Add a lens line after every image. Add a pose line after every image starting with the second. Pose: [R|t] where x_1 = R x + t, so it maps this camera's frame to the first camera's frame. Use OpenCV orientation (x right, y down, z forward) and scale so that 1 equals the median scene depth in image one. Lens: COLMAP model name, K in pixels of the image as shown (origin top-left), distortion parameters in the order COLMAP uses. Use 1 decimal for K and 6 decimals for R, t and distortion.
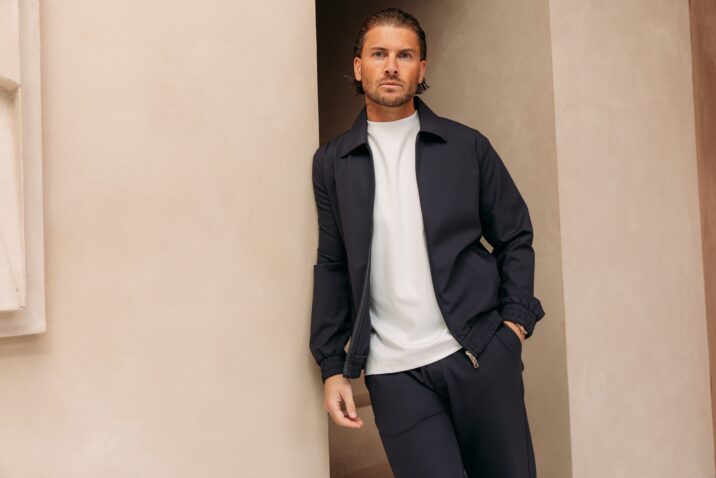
lens RADIAL K [[686.5, 0, 362.0], [0, 686.5, 234.2], [0, 0, 1]] dist [0.004651, 0.000000]
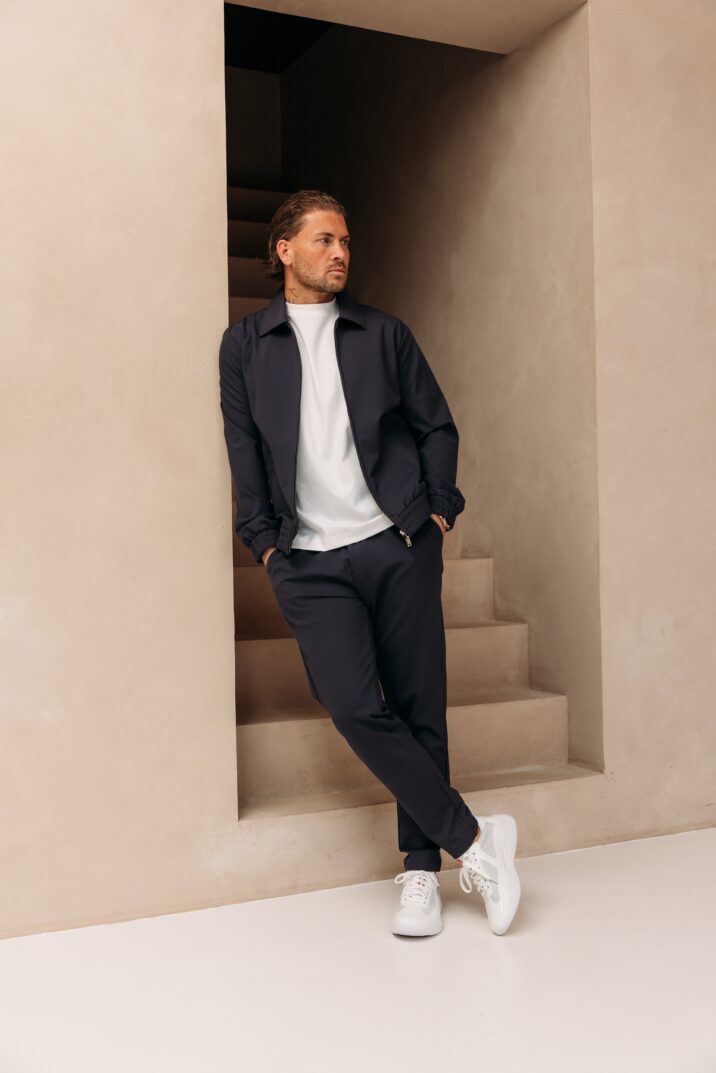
lens RADIAL K [[1225.1, 0, 360.4], [0, 1225.1, 534.9], [0, 0, 1]] dist [-0.004646, 0.000000]
pose [[0.966309, 0.016560, -0.256853, 0.586219], [-0.001215, 0.998211, 0.059784, 0.051908], [0.257383, -0.057458, 0.964600, -0.618287]]
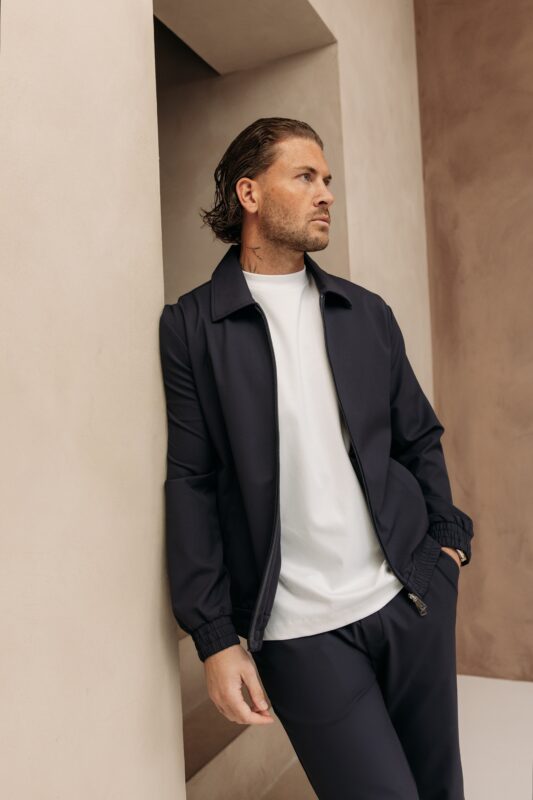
lens RADIAL K [[737.9, 0, 264.4], [0, 737.9, 390.4], [0, 0, 1]] dist [-0.023325, 0.000000]
pose [[0.911714, 0.008843, 0.410730, -0.295611], [0.000753, 0.999731, -0.023196, -0.027175], [-0.410824, 0.021457, 0.911462, 0.321850]]
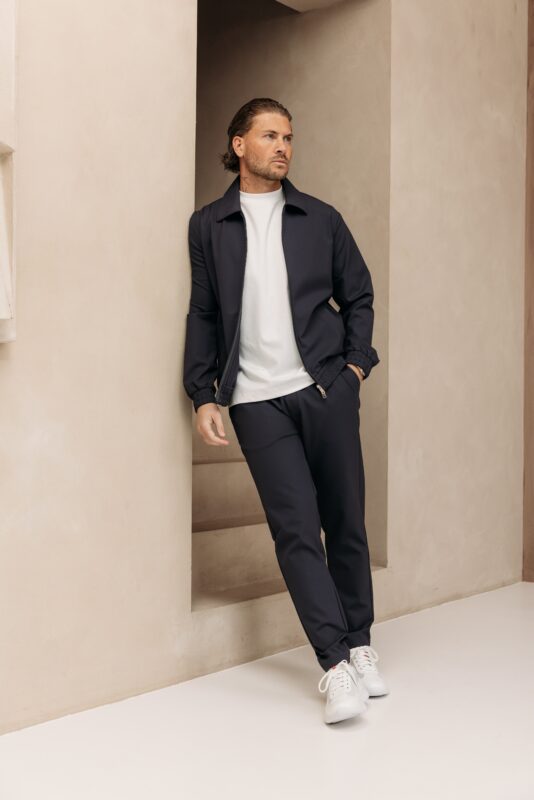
lens RADIAL K [[1060.9, 0, 258.6], [0, 1060.9, 397.1], [0, 0, 1]] dist [-0.011670, 0.000000]
pose [[0.982818, 0.042925, 0.179515, -0.279362], [-0.051419, 0.997754, 0.042937, 0.107467], [-0.177269, -0.051429, 0.982818, -0.818235]]
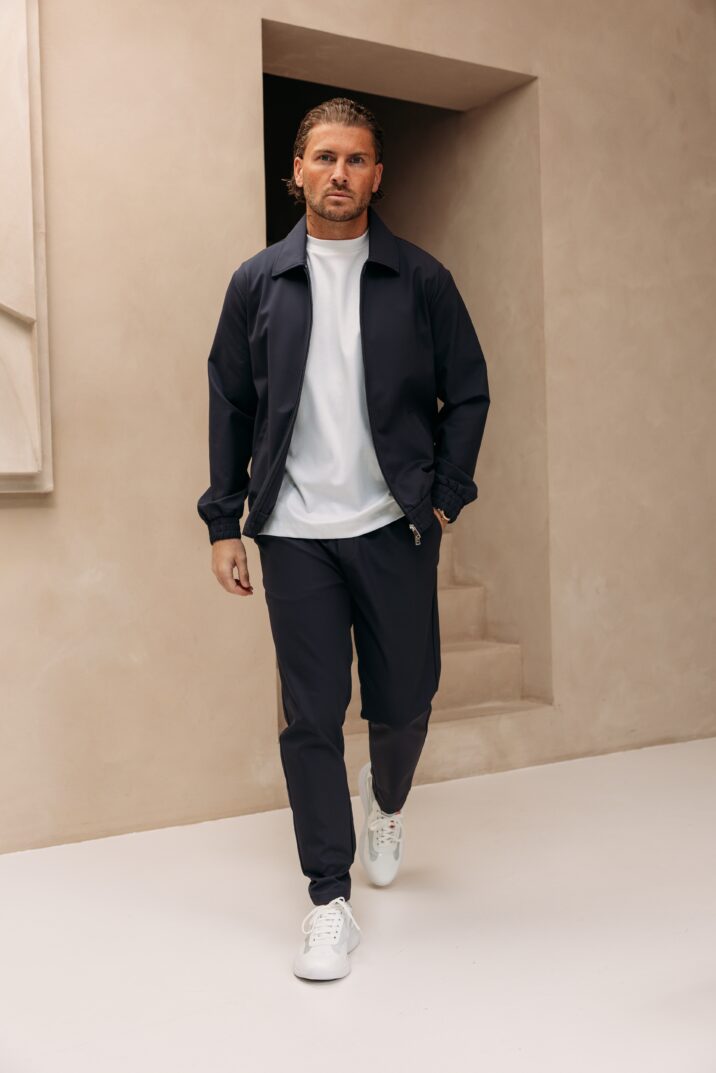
lens RADIAL K [[1263.3, 0, 358.6], [0, 1263.3, 536.5], [0, 0, 1]] dist [-0.013020, 0.000000]
pose [[0.989739, 0.012932, -0.142298, 0.425888], [-0.002507, 0.997314, 0.073202, 0.033295], [0.142862, -0.072094, 0.987113, -1.181624]]
